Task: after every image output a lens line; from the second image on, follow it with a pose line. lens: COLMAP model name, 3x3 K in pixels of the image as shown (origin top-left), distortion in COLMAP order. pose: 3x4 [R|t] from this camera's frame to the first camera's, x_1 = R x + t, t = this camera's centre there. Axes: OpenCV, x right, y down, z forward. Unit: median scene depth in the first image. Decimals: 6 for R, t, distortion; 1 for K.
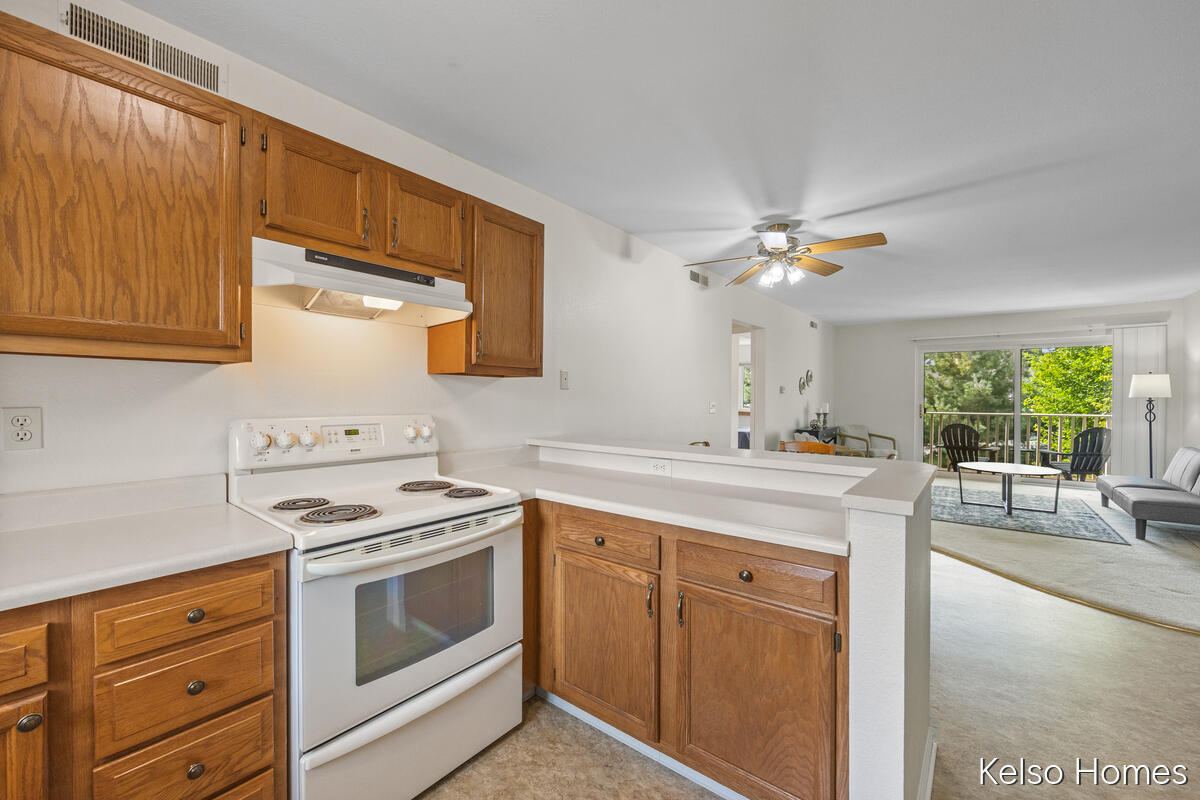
lens RADIAL K [[479.5, 0, 598.9], [0, 479.5, 399.4], [0, 0, 1]] dist [-0.003834, -0.000188]
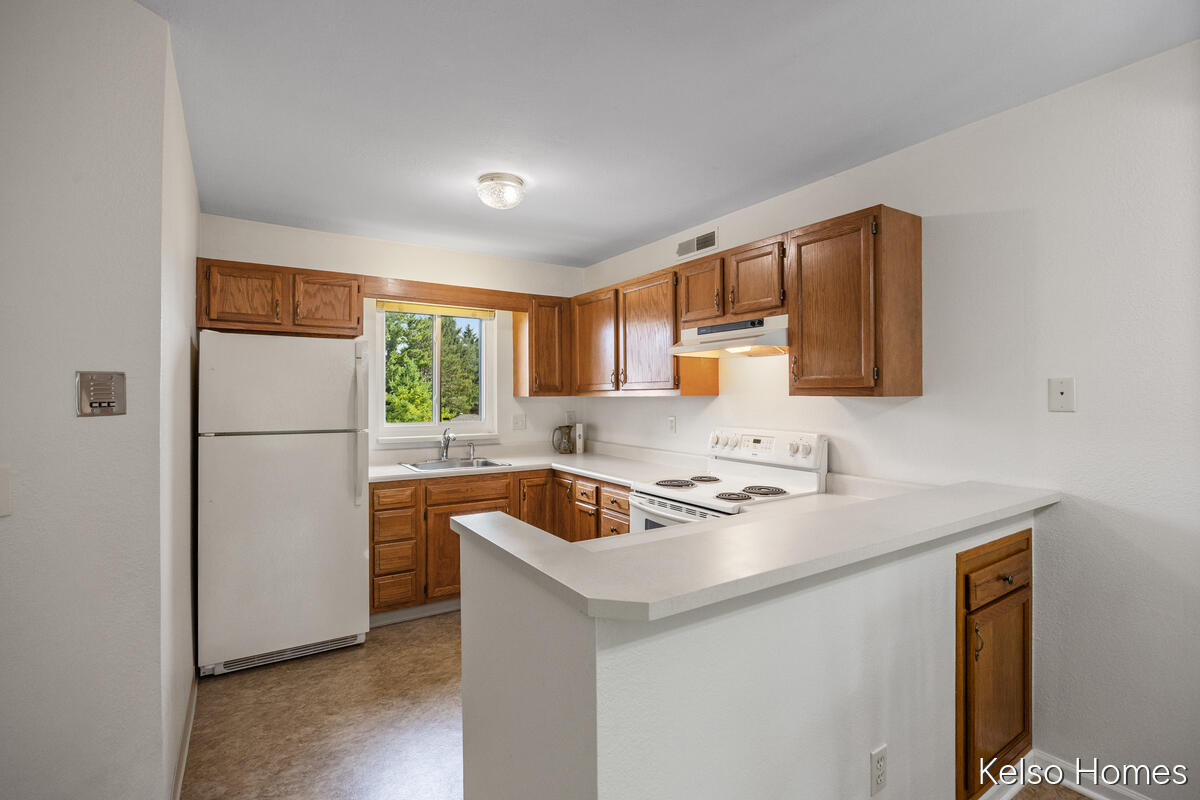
lens RADIAL K [[556.2, 0, 600.5], [0, 556.2, 392.6], [0, 0, 1]] dist [-0.009713, -0.000050]
pose [[-0.324376, -0.004233, -0.945919, 1.558968], [-0.000342, 0.999990, -0.004358, -0.087294], [0.945928, -0.001090, -0.324375, 1.499258]]
